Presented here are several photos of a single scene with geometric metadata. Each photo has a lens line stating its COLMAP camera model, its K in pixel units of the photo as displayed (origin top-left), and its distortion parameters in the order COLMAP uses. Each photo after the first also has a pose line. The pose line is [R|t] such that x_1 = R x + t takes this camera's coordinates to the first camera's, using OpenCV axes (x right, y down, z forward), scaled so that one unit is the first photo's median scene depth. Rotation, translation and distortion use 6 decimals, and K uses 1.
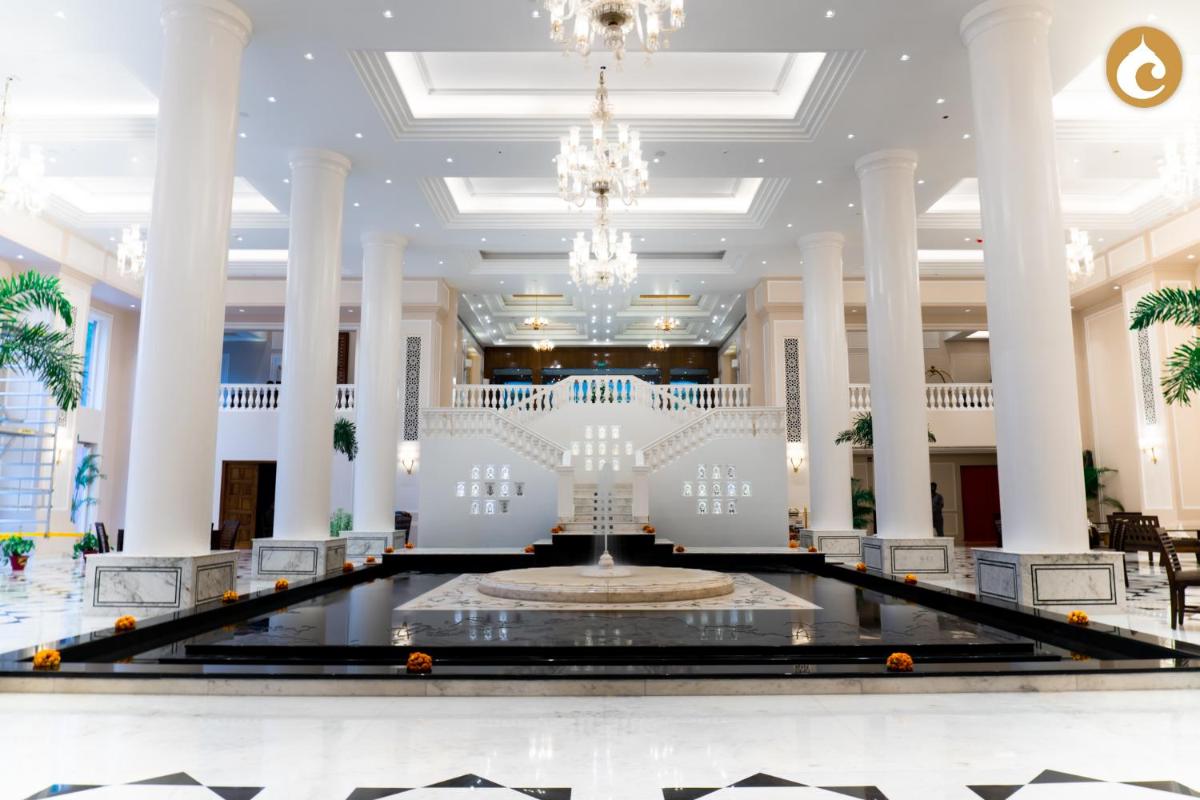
lens RADIAL K [[822.4, 0, 599.6], [0, 822.4, 399.7], [0, 0, 1]] dist [-0.019686, -0.005117]
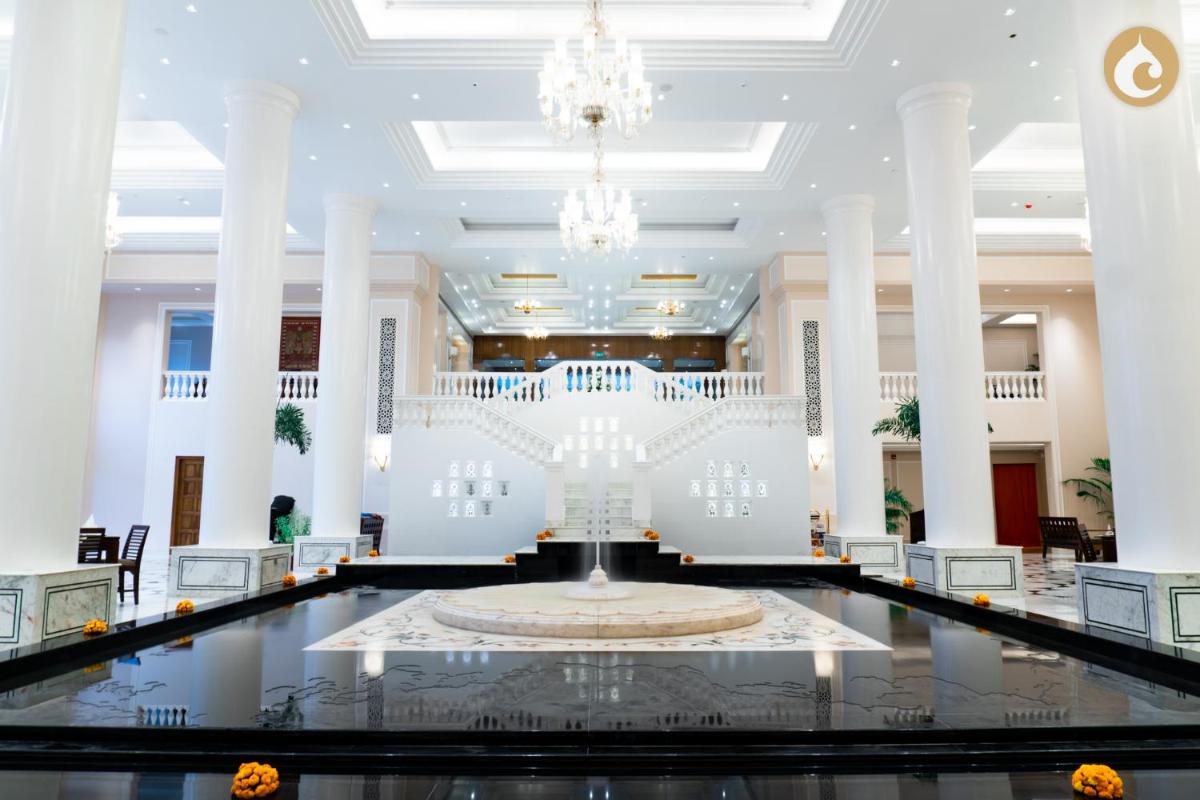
lens RADIAL K [[822.4, 0, 601.4], [0, 822.4, 395.3], [0, 0, 1]] dist [-0.019686, -0.005117]
pose [[0.999998, 0.001867, 0.000997, 0.006882], [-0.001859, 0.999972, -0.007240, 0.019230], [-0.001010, 0.007238, 0.999973, 0.148786]]
